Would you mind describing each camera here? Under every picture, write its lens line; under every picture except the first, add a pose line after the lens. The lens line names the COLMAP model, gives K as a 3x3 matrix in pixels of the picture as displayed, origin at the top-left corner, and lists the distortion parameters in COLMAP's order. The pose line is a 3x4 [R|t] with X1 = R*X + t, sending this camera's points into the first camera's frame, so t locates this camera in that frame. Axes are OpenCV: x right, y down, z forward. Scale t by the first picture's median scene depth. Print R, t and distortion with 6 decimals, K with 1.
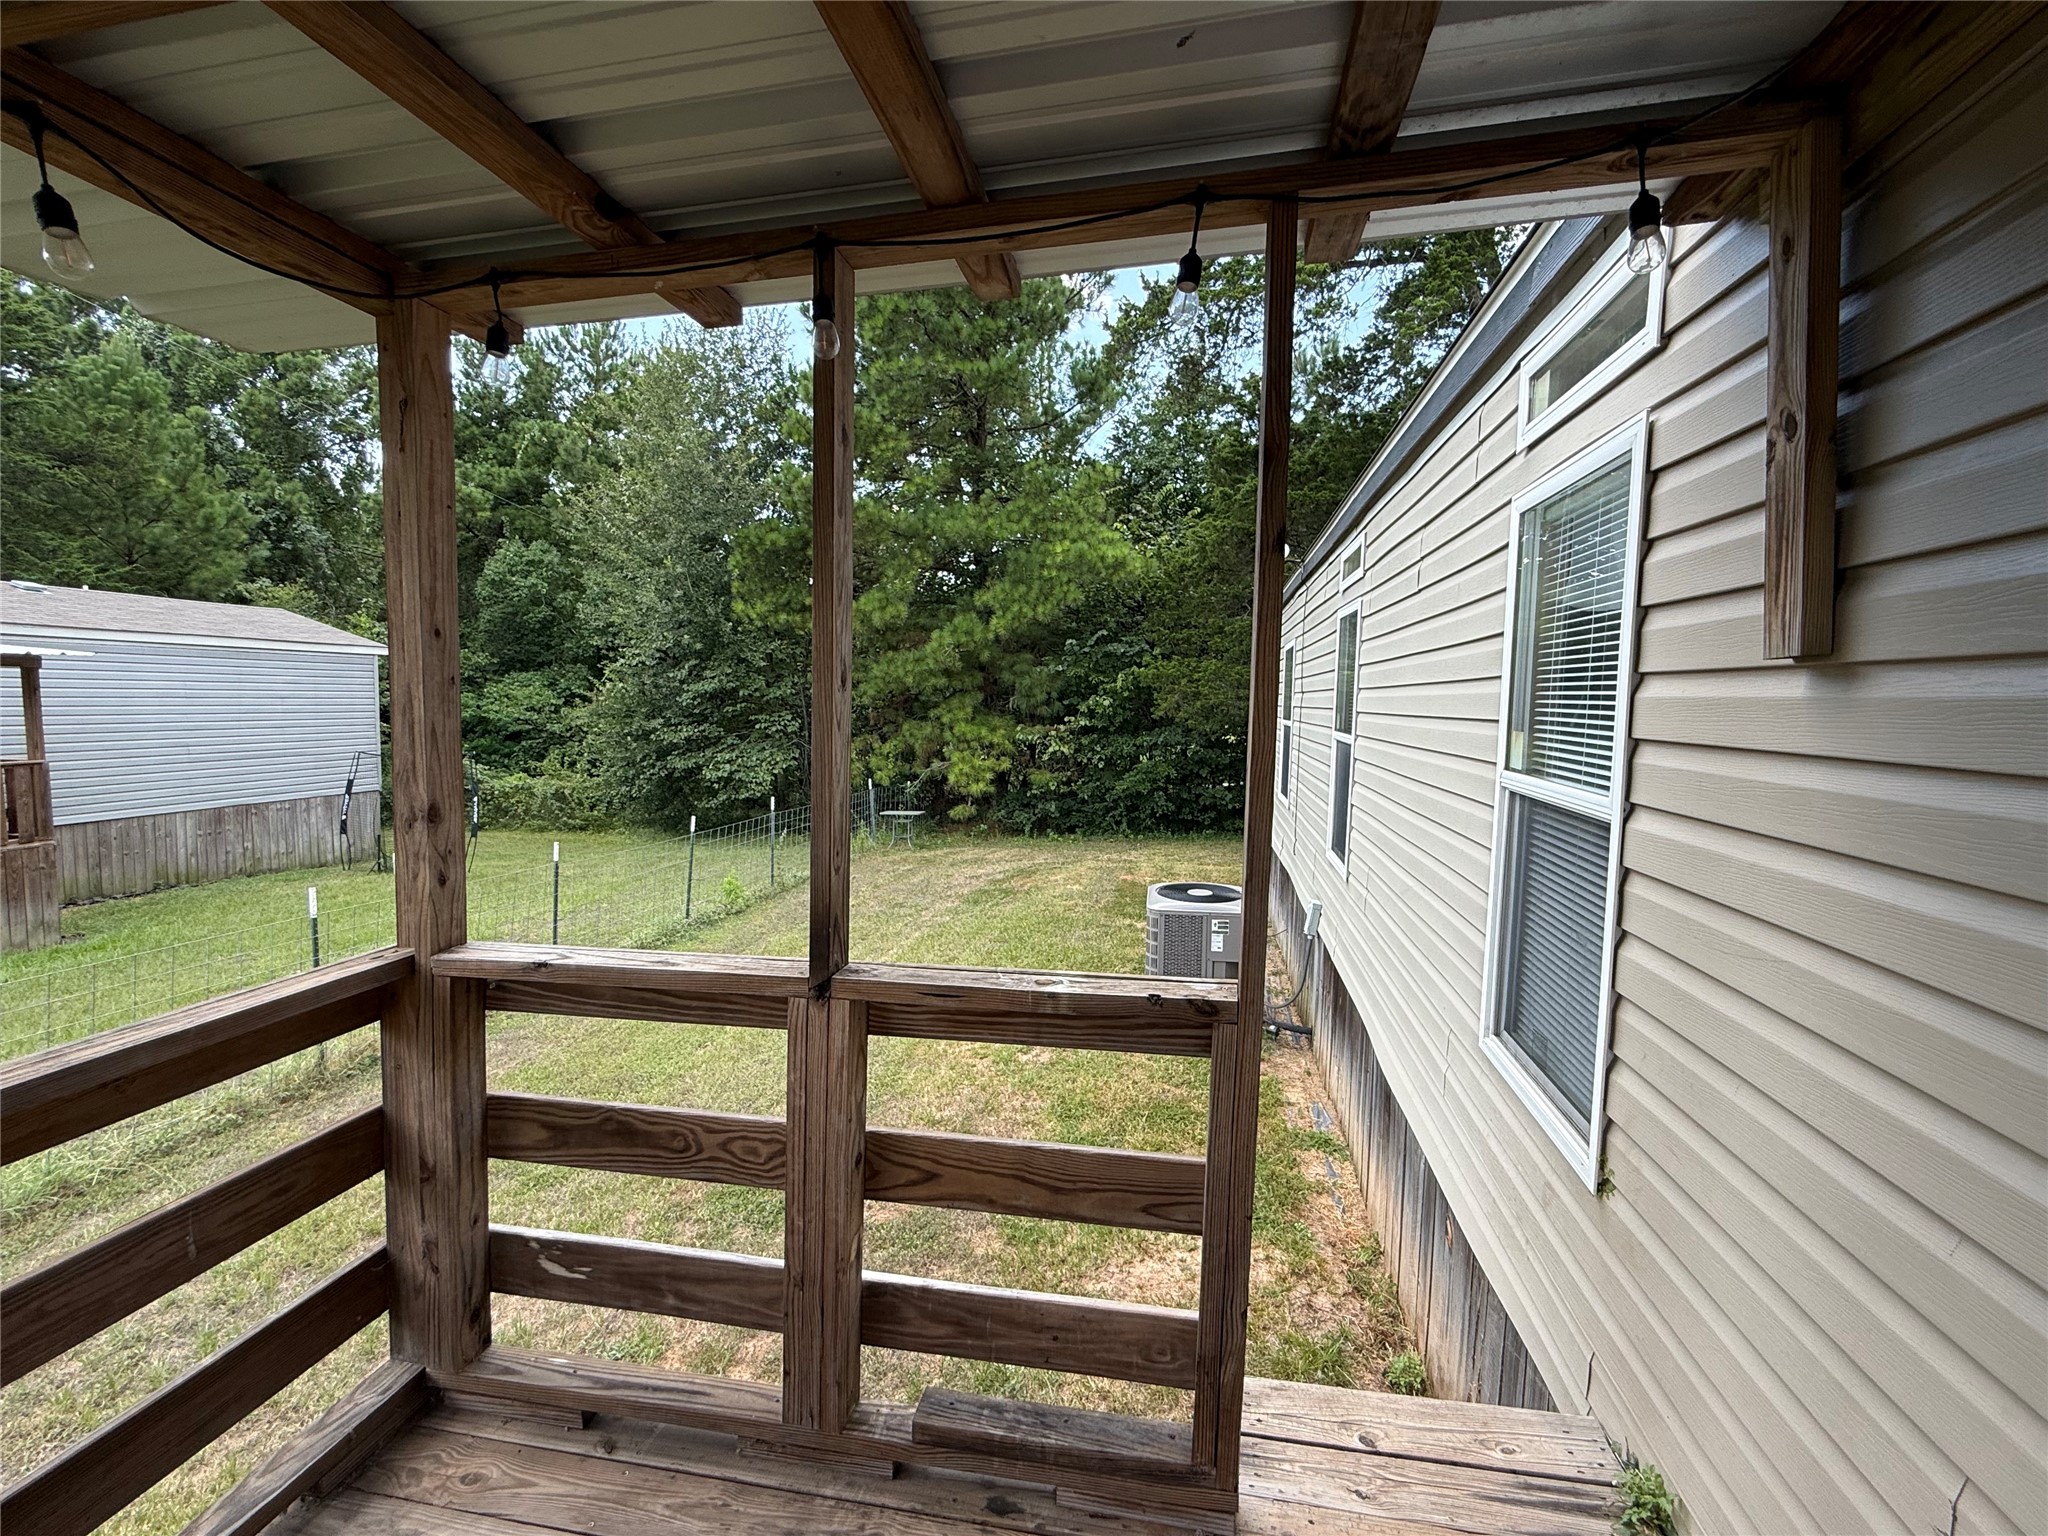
lens RADIAL K [[897.1, 0, 1020.5], [0, 897.1, 765.9], [0, 0, 1]] dist [0.000455, 0.000003]
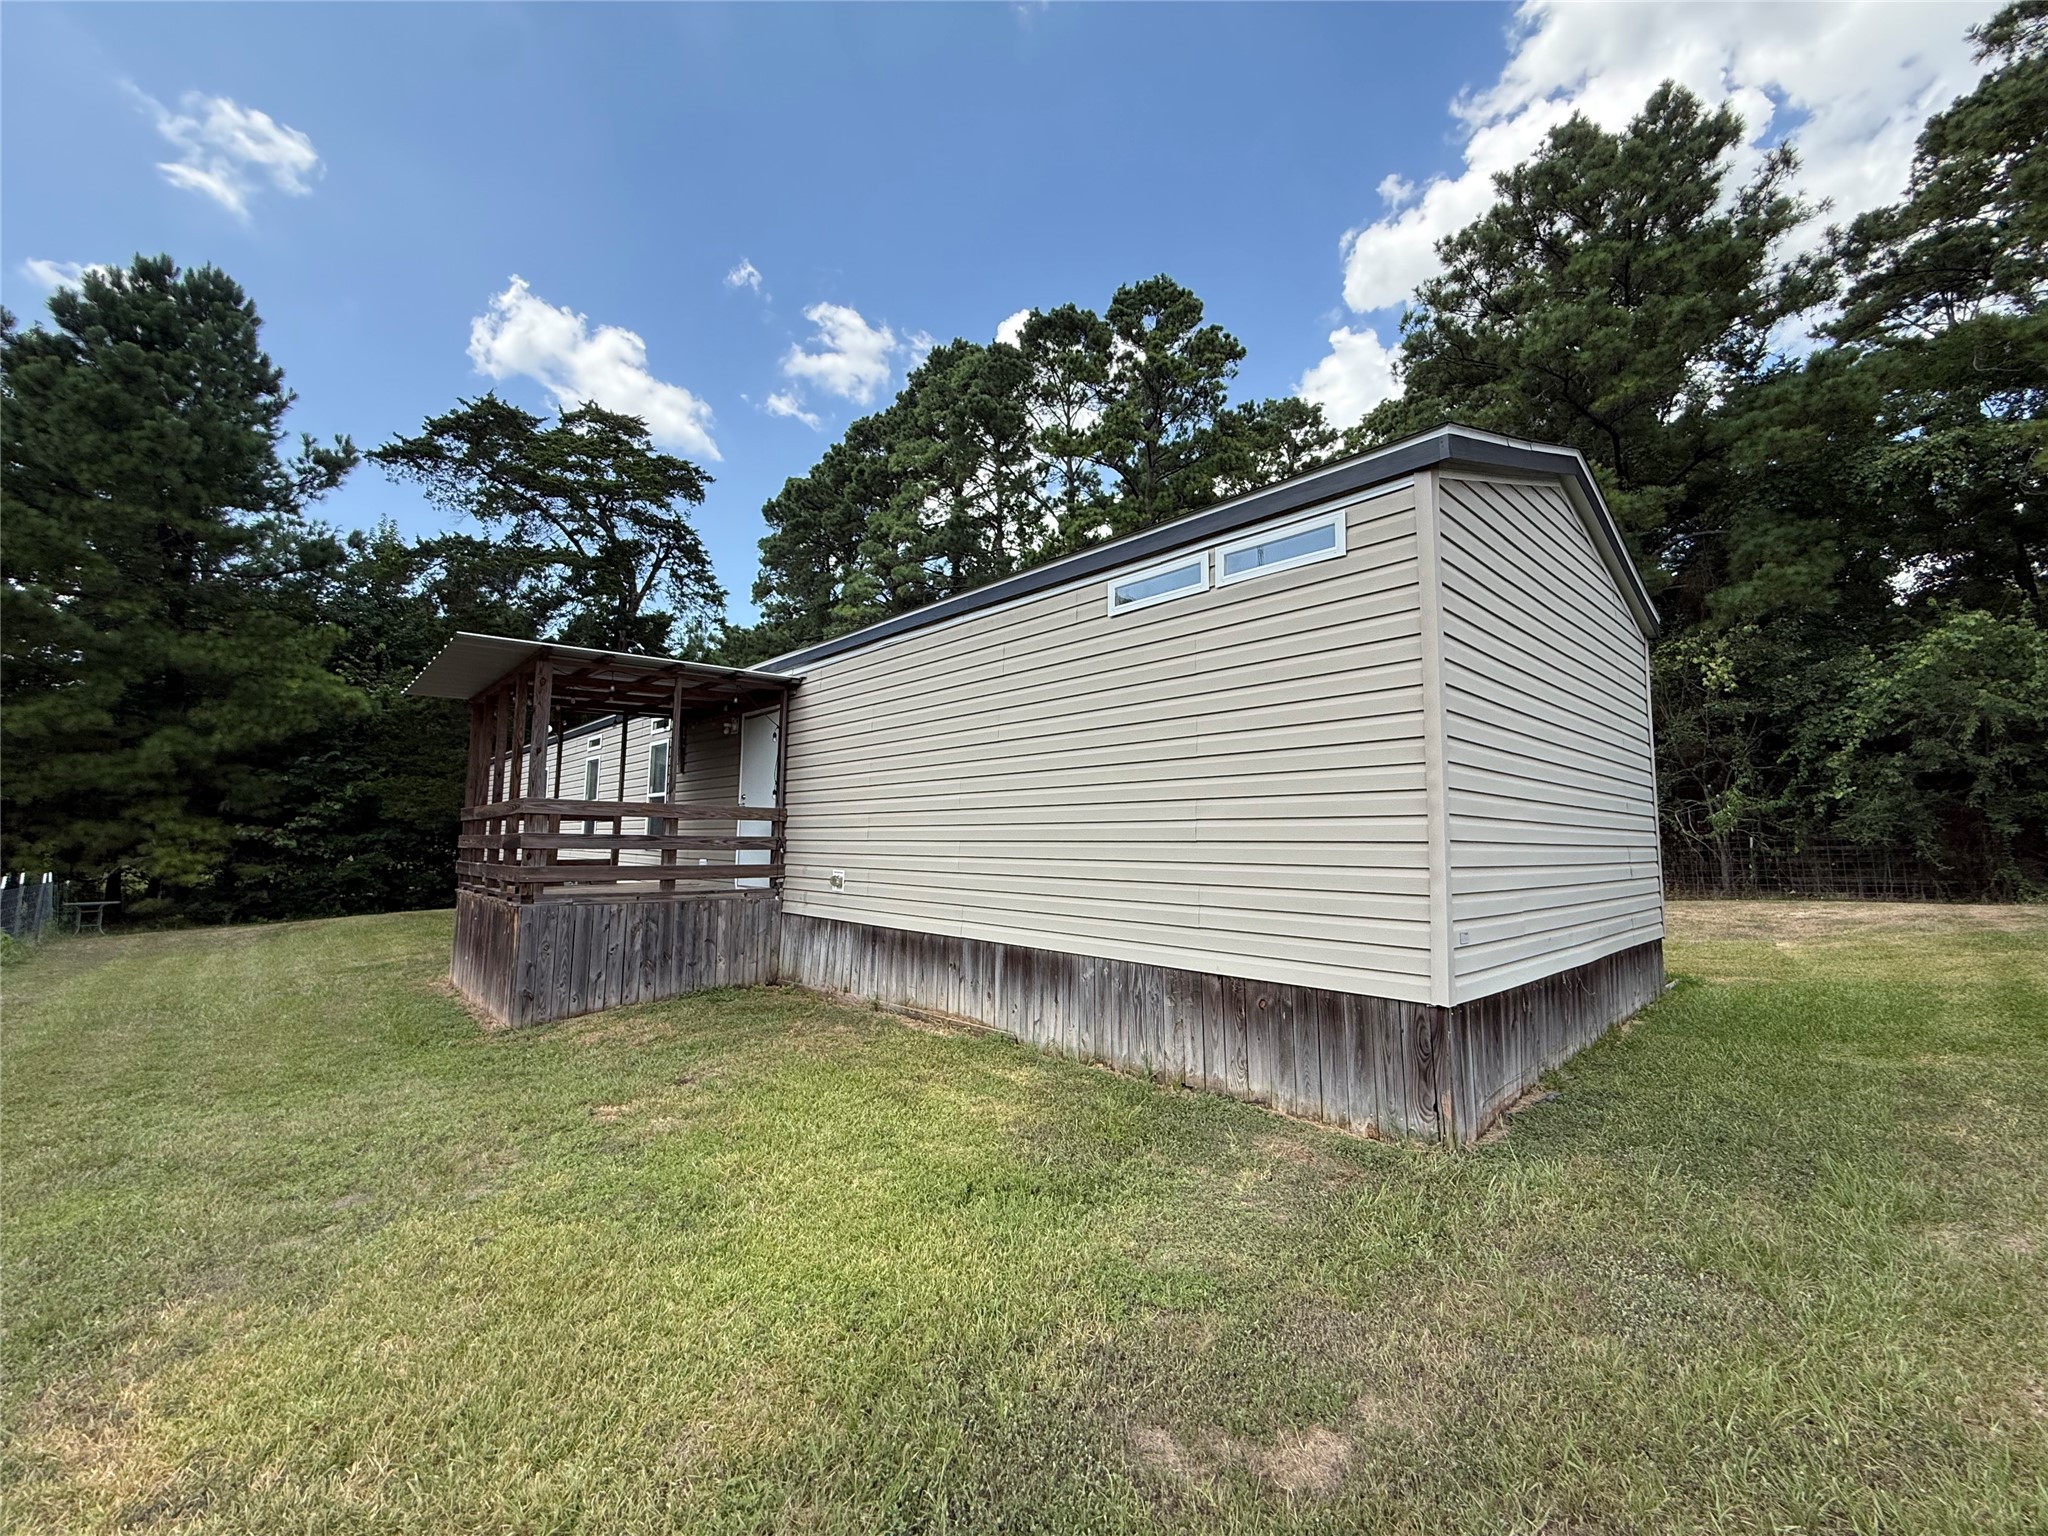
lens RADIAL K [[818.2, 0, 1015.6], [0, 818.2, 767.0], [0, 0, 1]] dist [0.007536, -0.000342]
pose [[0.584955, 0.068602, 0.808159, -0.285472], [0.059637, 0.990081, -0.127211, 0.079485], [-0.808870, 0.122608, 0.575062, -0.468693]]
